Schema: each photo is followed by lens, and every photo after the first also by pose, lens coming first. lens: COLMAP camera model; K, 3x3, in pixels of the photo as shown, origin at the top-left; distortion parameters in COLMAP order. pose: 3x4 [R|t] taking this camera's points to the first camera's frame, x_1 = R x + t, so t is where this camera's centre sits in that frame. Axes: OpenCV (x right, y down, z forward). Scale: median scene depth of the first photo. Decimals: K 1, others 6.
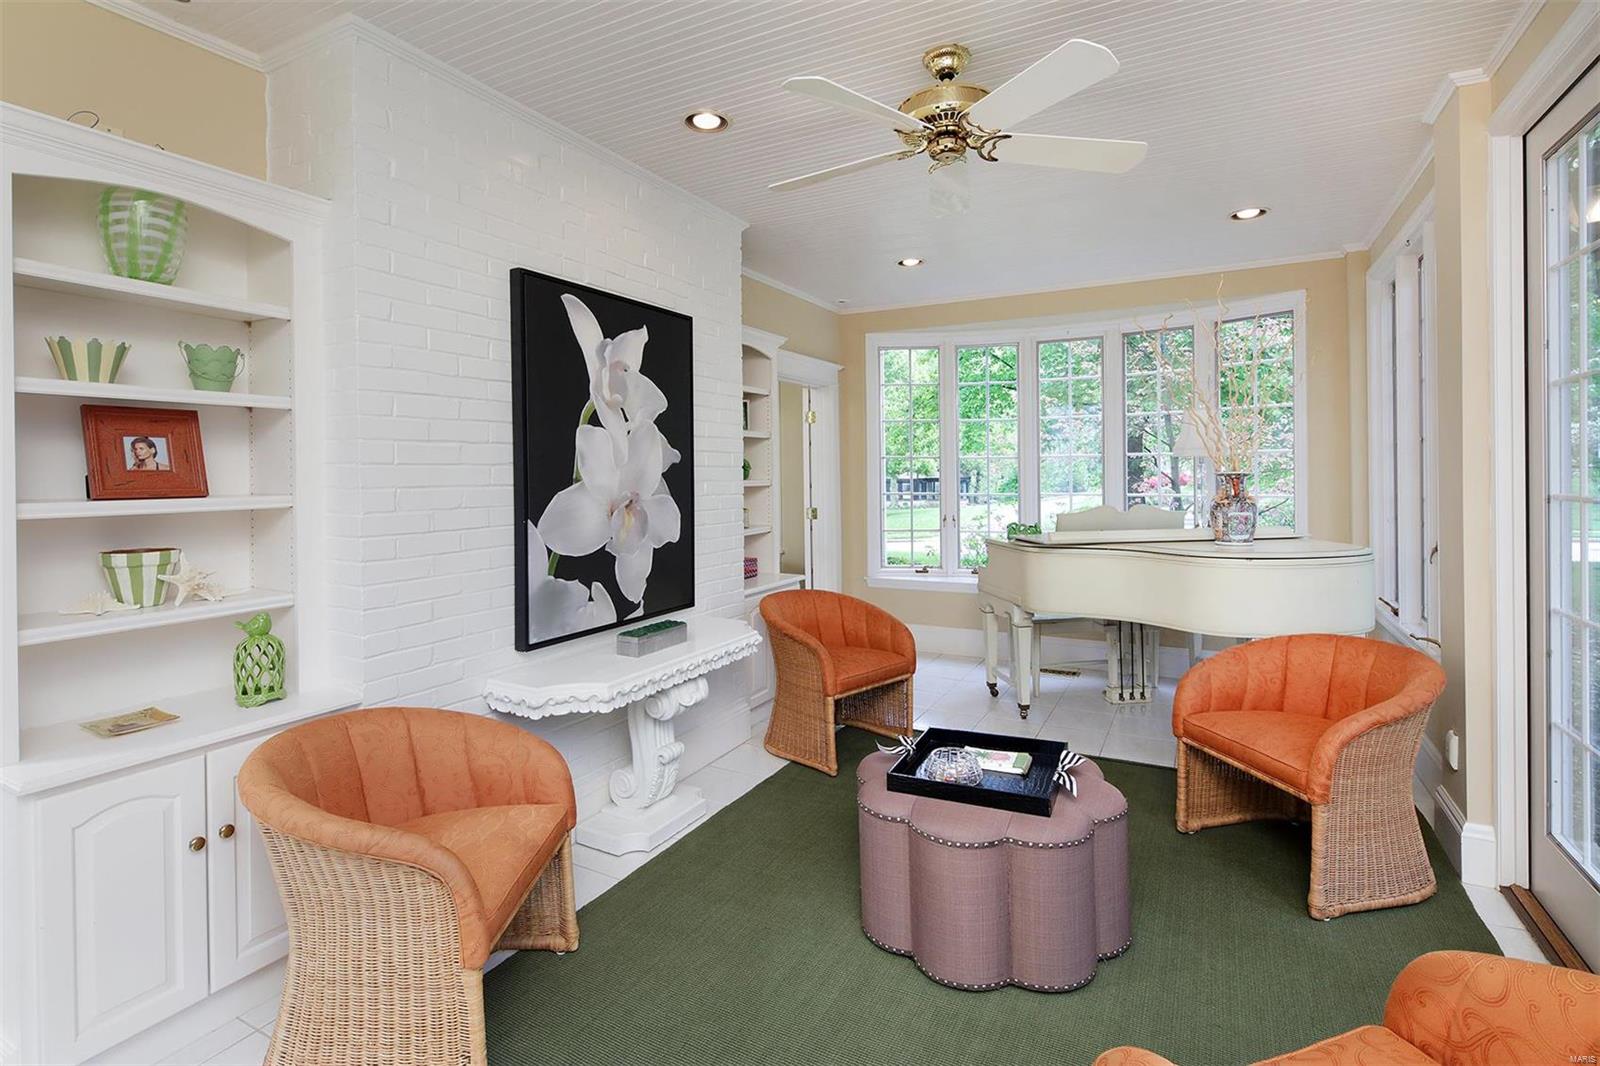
lens RADIAL K [[772.8, 0, 798.4], [0, 772.8, 476.2], [0, 0, 1]] dist [-0.000518, -0.000489]
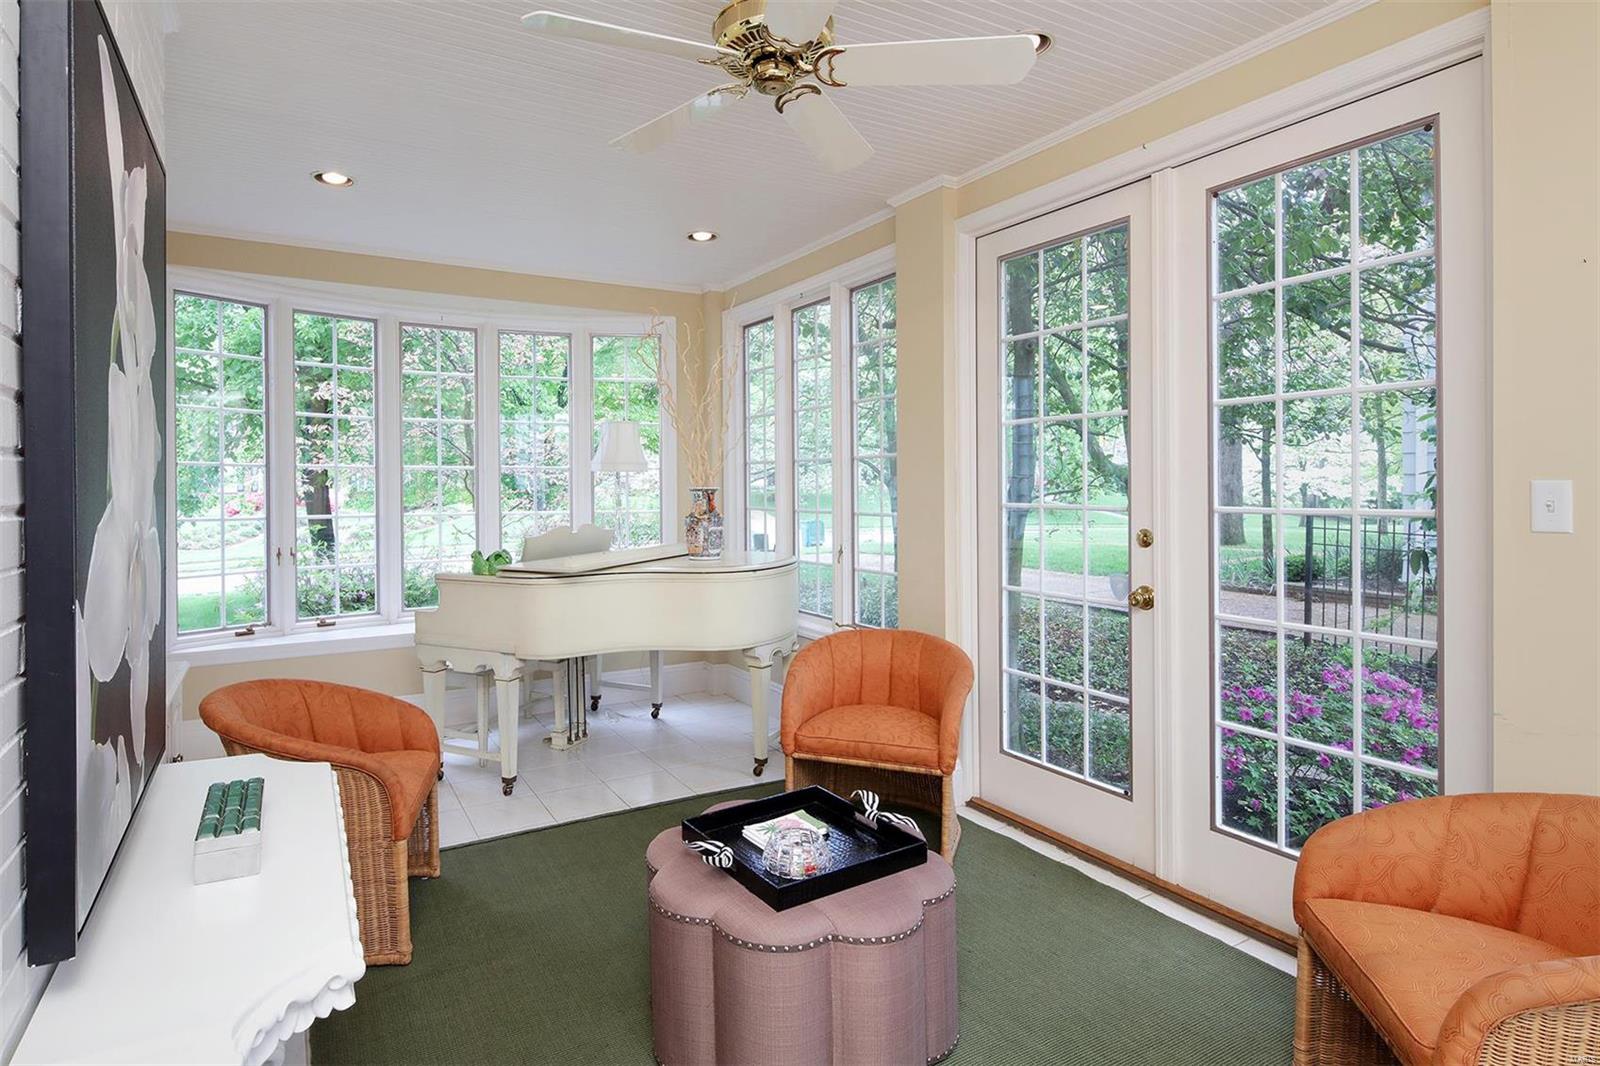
lens RADIAL K [[839.3, 0, 797.9], [0, 839.3, 487.7], [0, 0, 1]] dist [-0.000154, -0.000165]
pose [[0.552872, 0.006173, 0.833243, -0.292807], [0.003040, 0.999951, -0.009425, 0.005584], [-0.833261, 0.007744, 0.552826, 0.293124]]
